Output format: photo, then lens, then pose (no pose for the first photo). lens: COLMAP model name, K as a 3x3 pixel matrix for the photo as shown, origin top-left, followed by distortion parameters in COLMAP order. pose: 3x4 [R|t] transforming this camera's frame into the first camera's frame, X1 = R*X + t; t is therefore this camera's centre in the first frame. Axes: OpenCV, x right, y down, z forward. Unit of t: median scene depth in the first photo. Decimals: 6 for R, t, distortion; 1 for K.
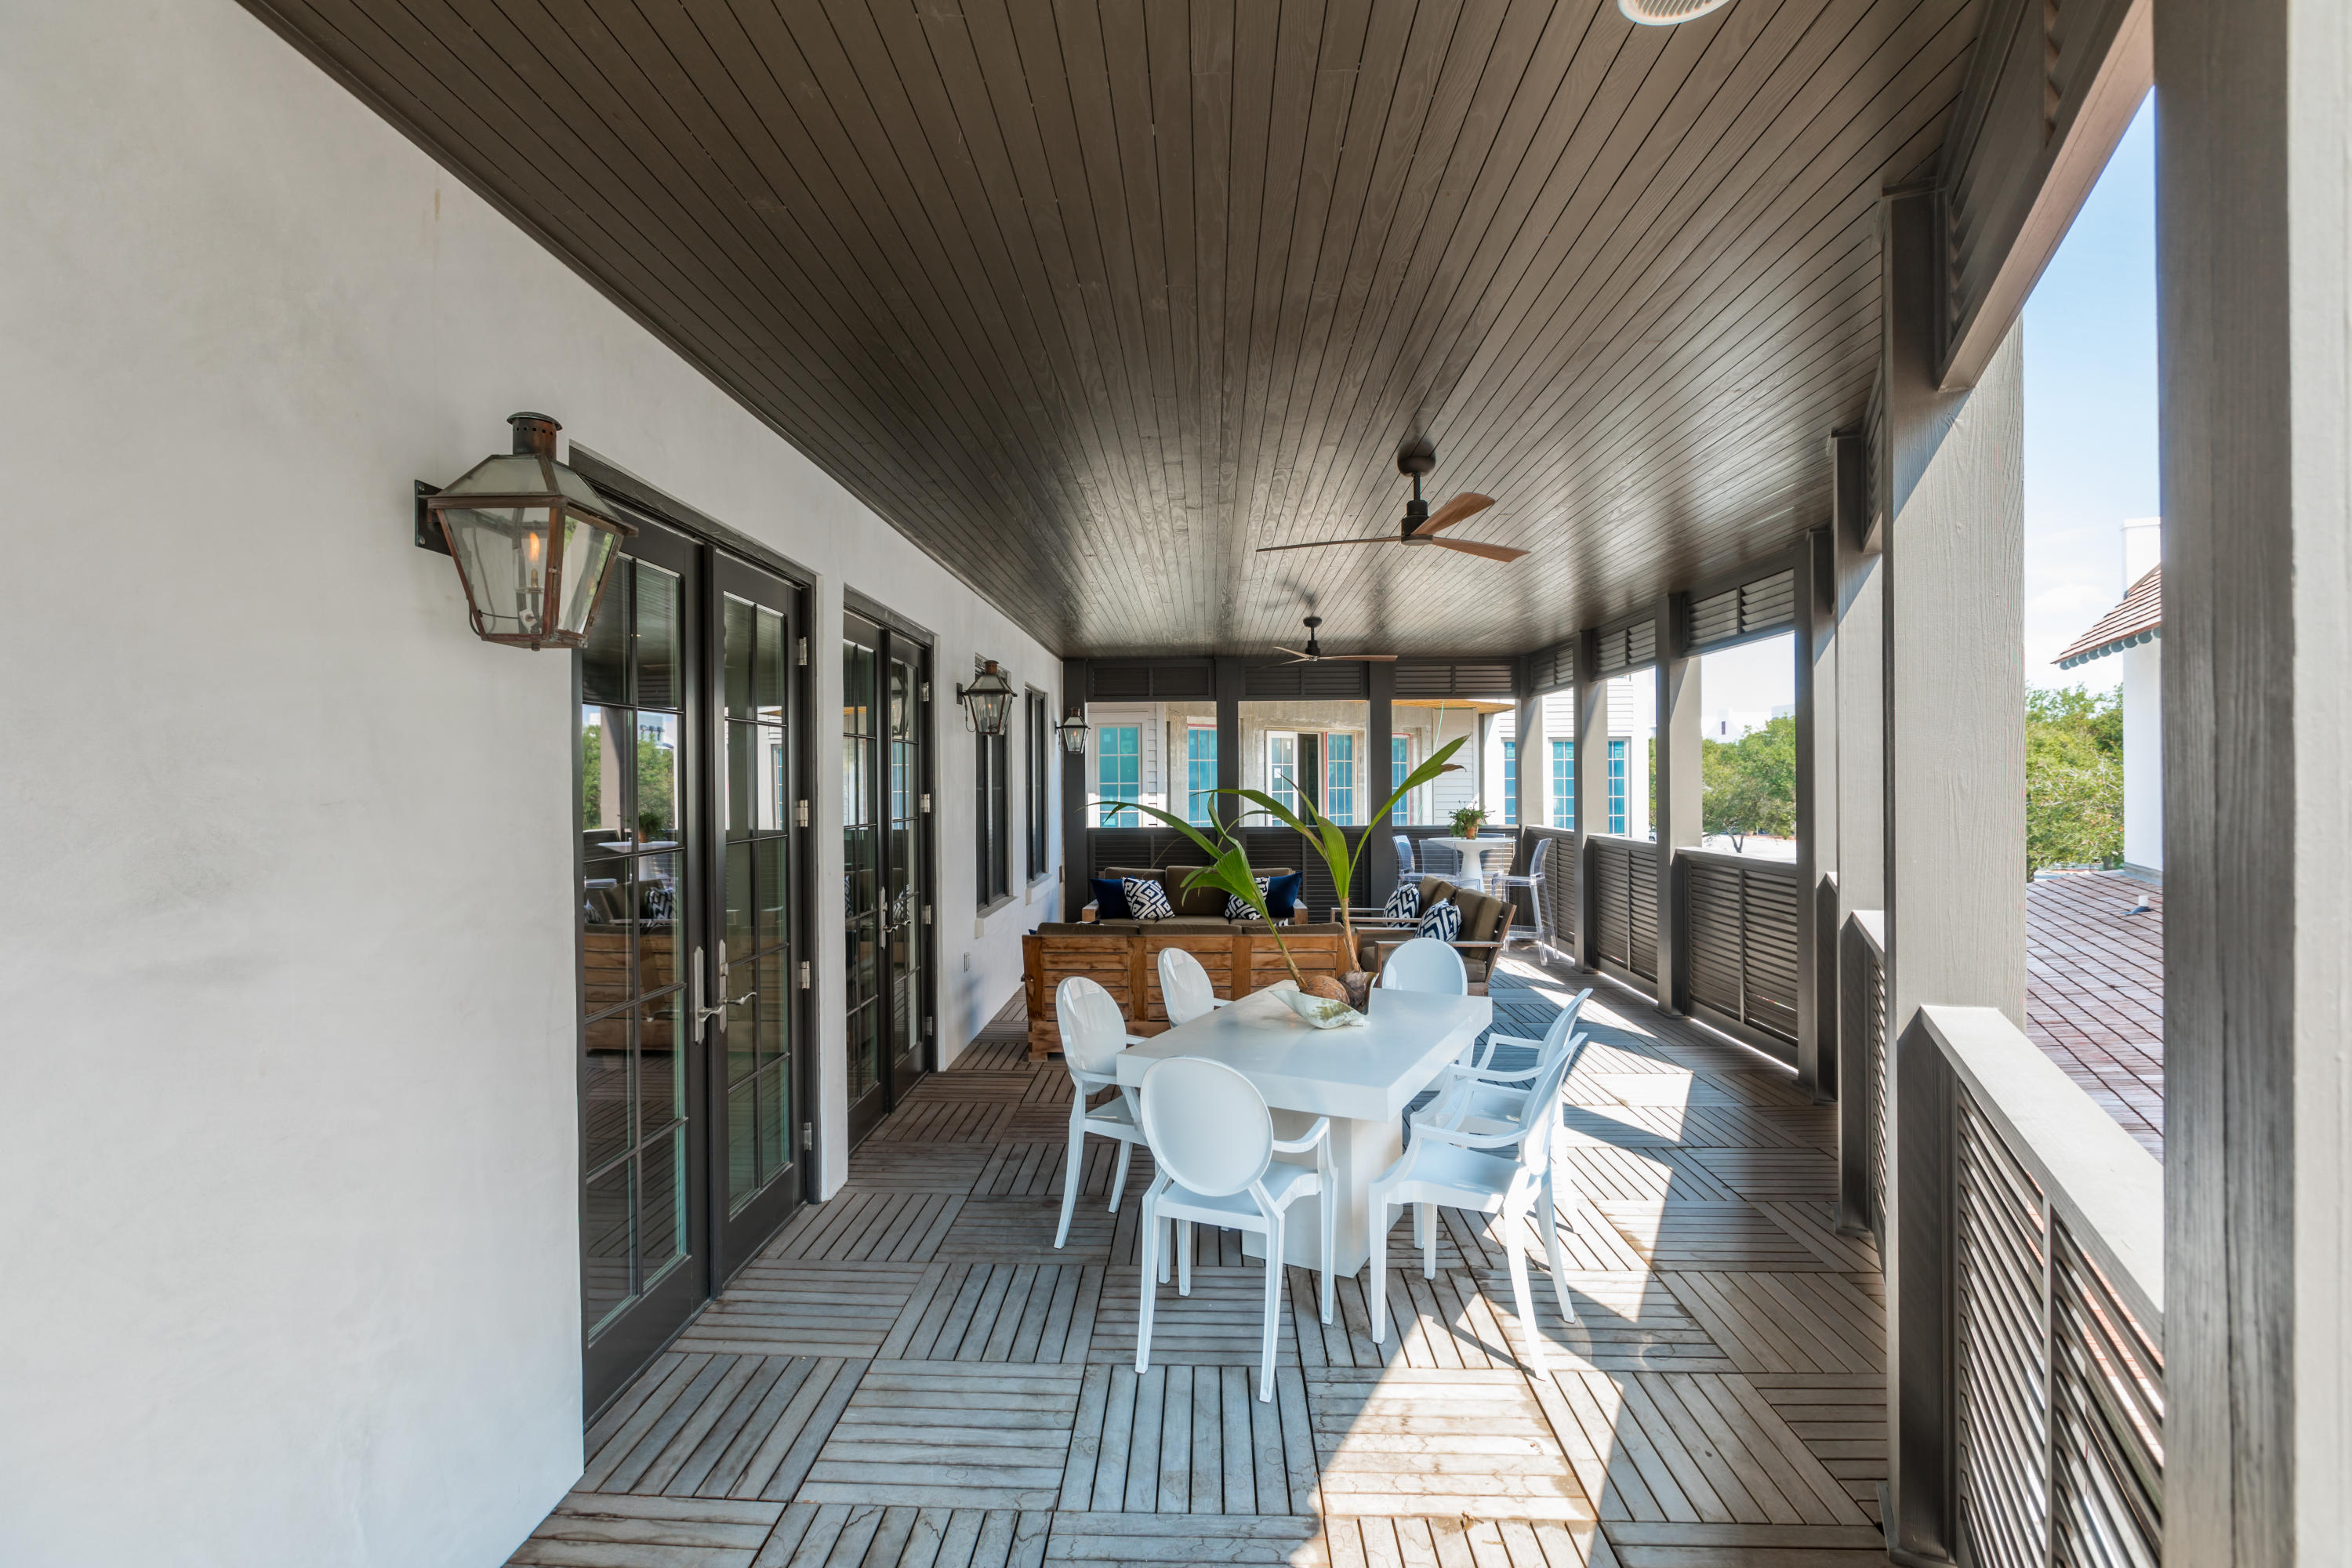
lens RADIAL K [[1077.3, 0, 1159.6], [0, 1077.3, 780.4], [0, 0, 1]] dist [-0.007211, -0.000903]
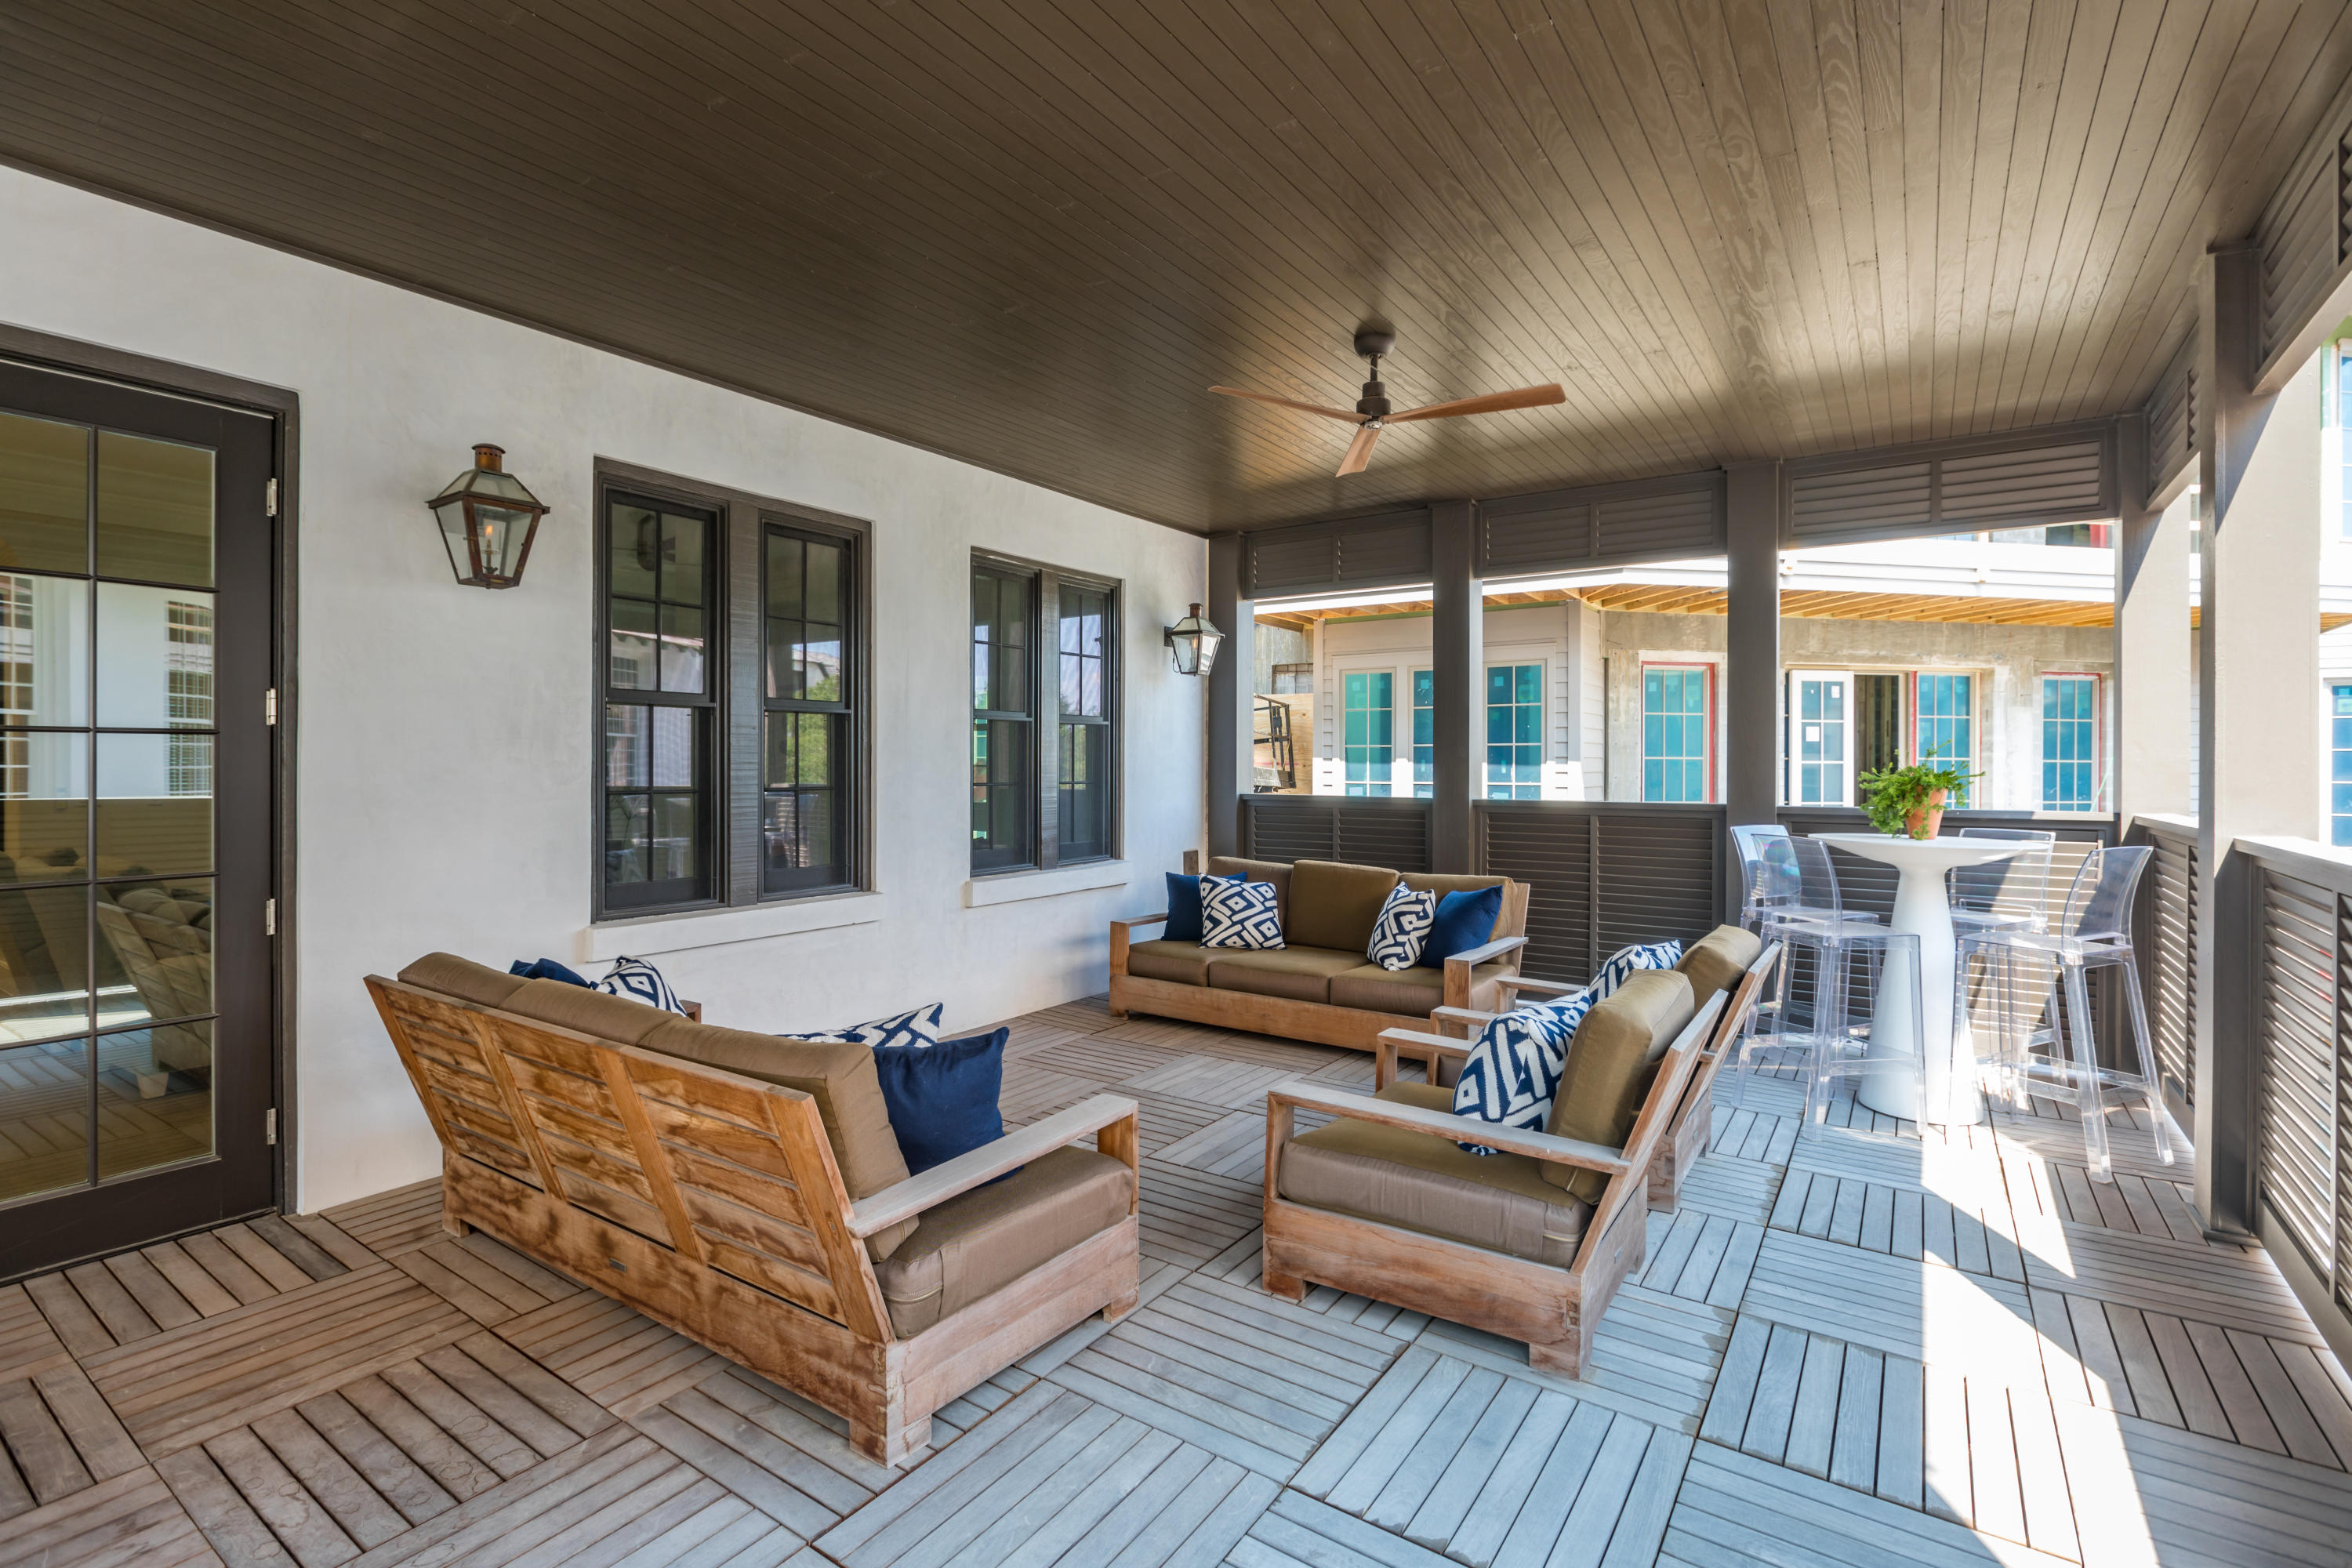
lens RADIAL K [[1077.3, 0, 1164.3], [0, 1077.3, 769.3], [0, 0, 1]] dist [-0.007211, -0.000903]
pose [[0.844788, 0.016088, -0.534859, 0.262751], [-0.012442, 0.999868, 0.010423, 0.026144], [0.534957, -0.002150, 0.844877, 0.477014]]
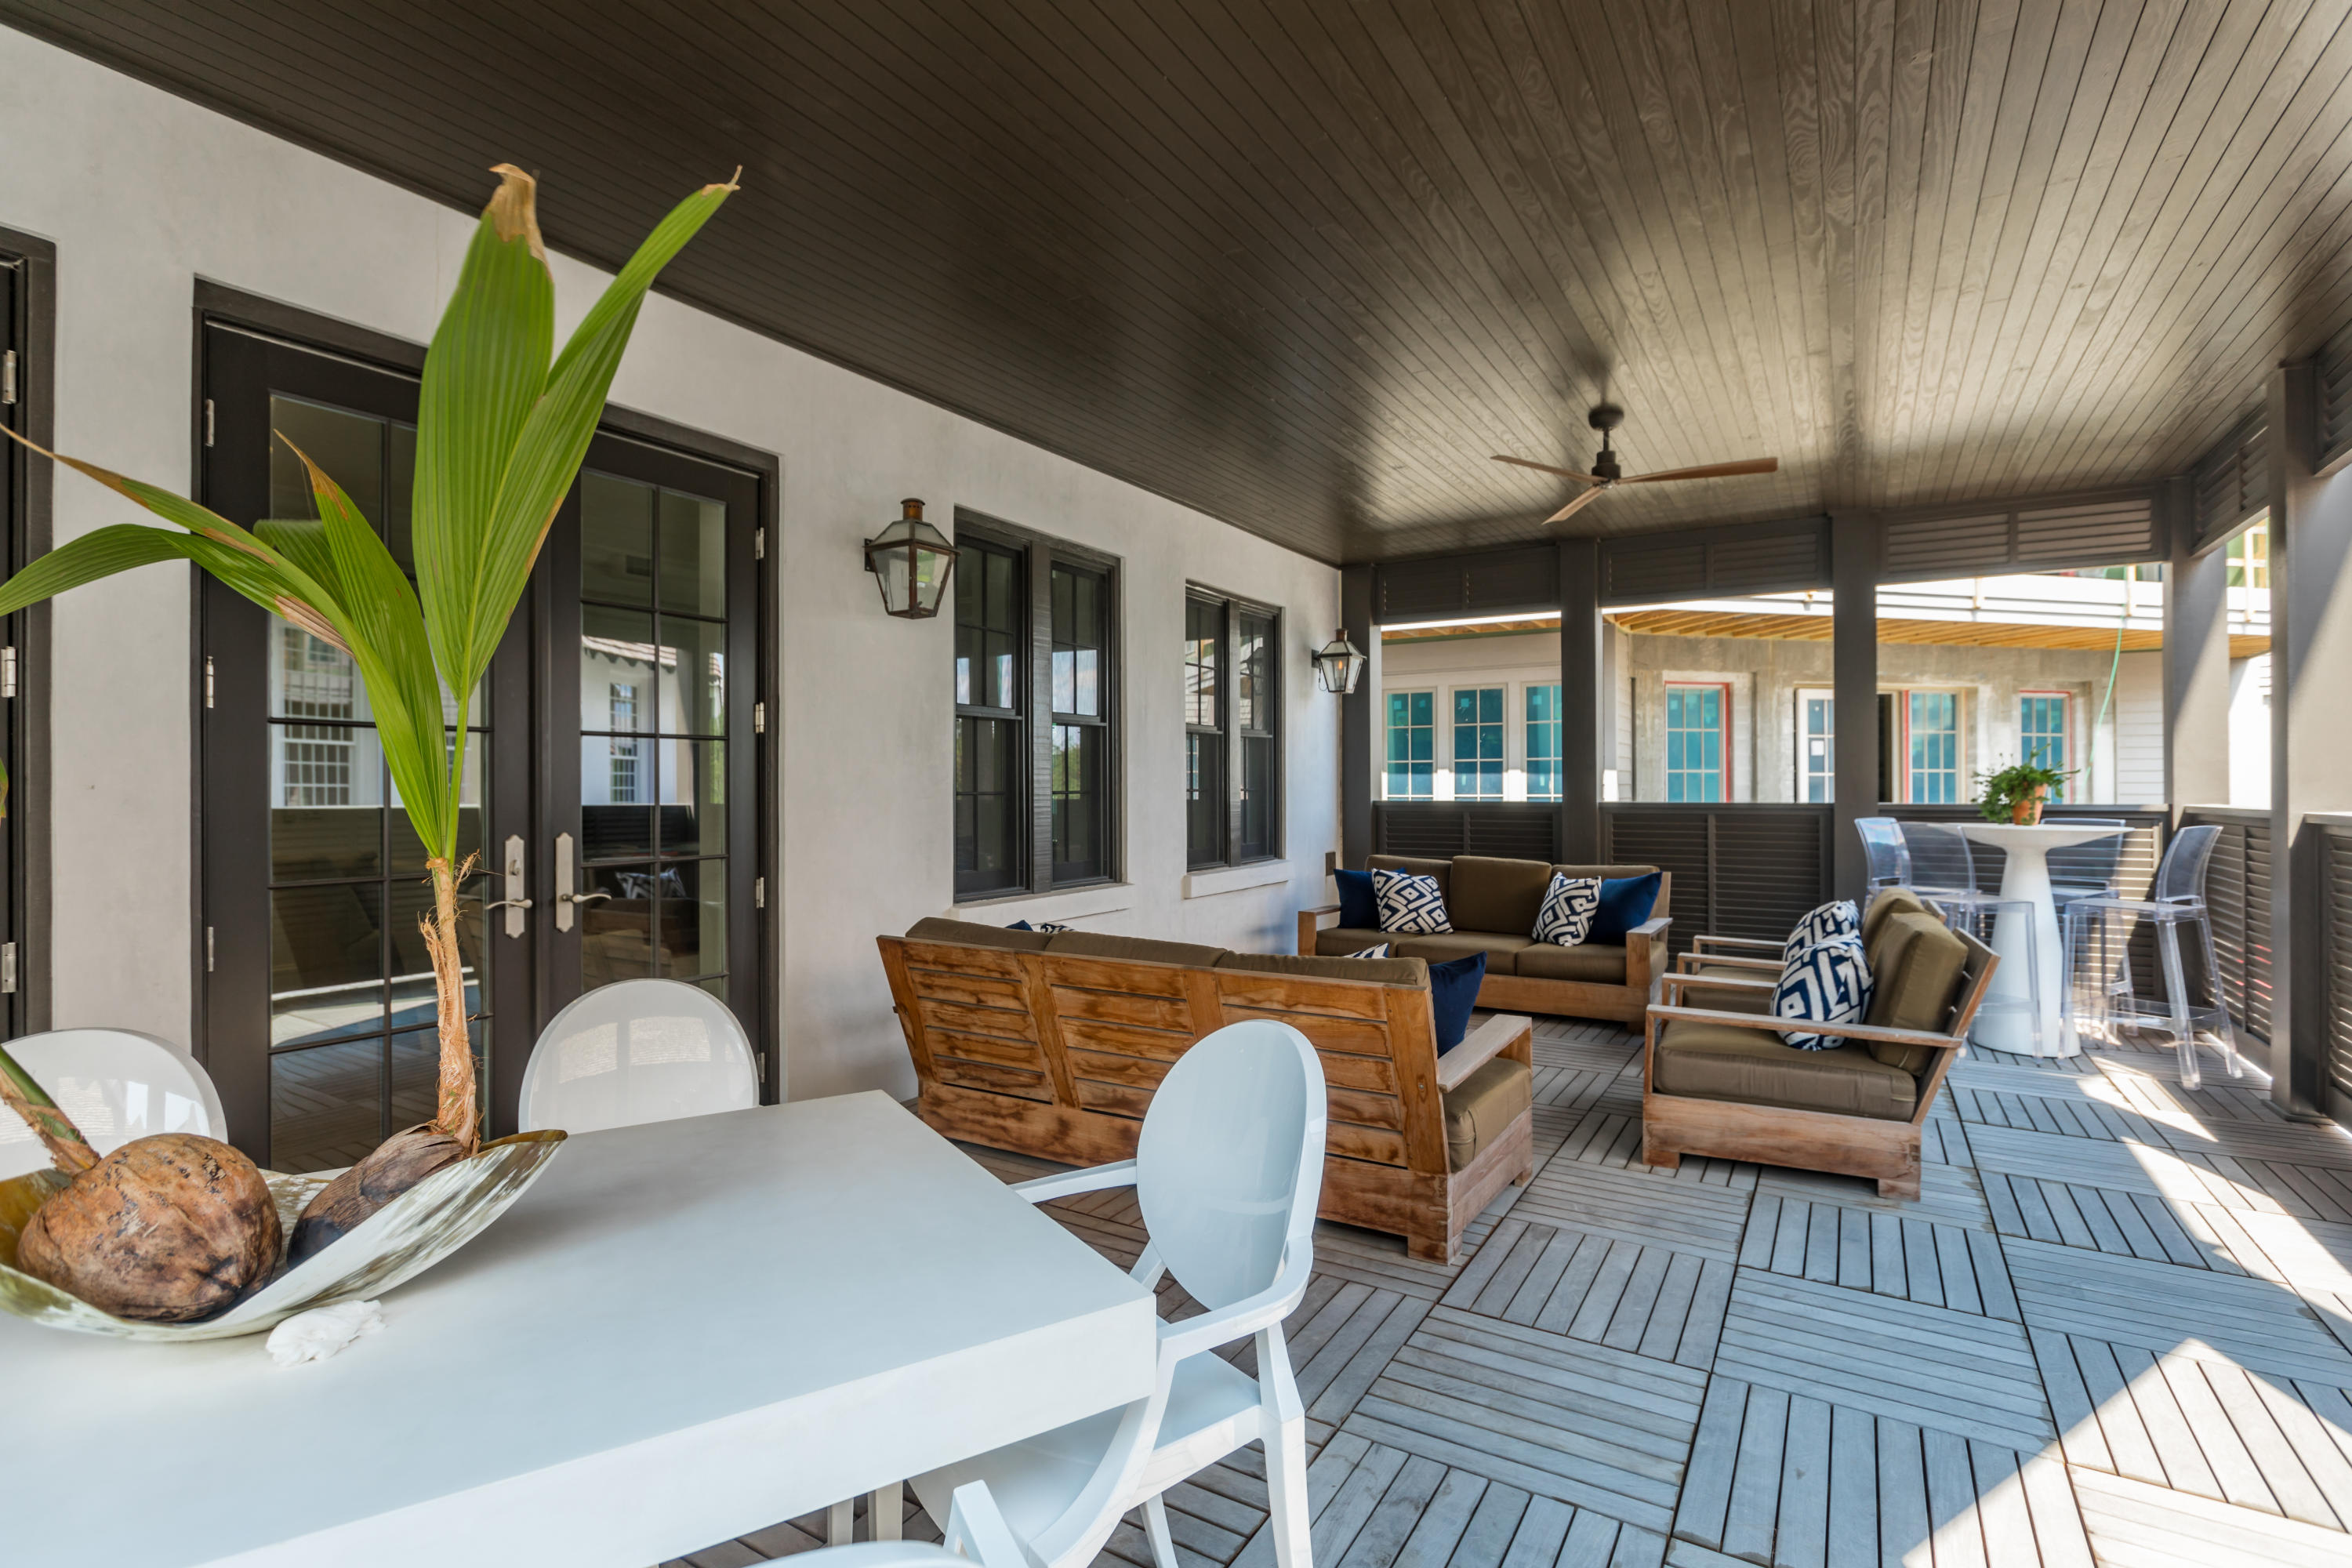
lens RADIAL K [[1077.3, 0, 1190.8], [0, 1077.3, 783.8], [0, 0, 1]] dist [-0.007211, -0.000903]
pose [[0.871295, 0.007776, -0.490698, 0.193372], [-0.006653, 0.999970, 0.004034, 0.034825], [0.490715, -0.000250, 0.871320, 0.350399]]
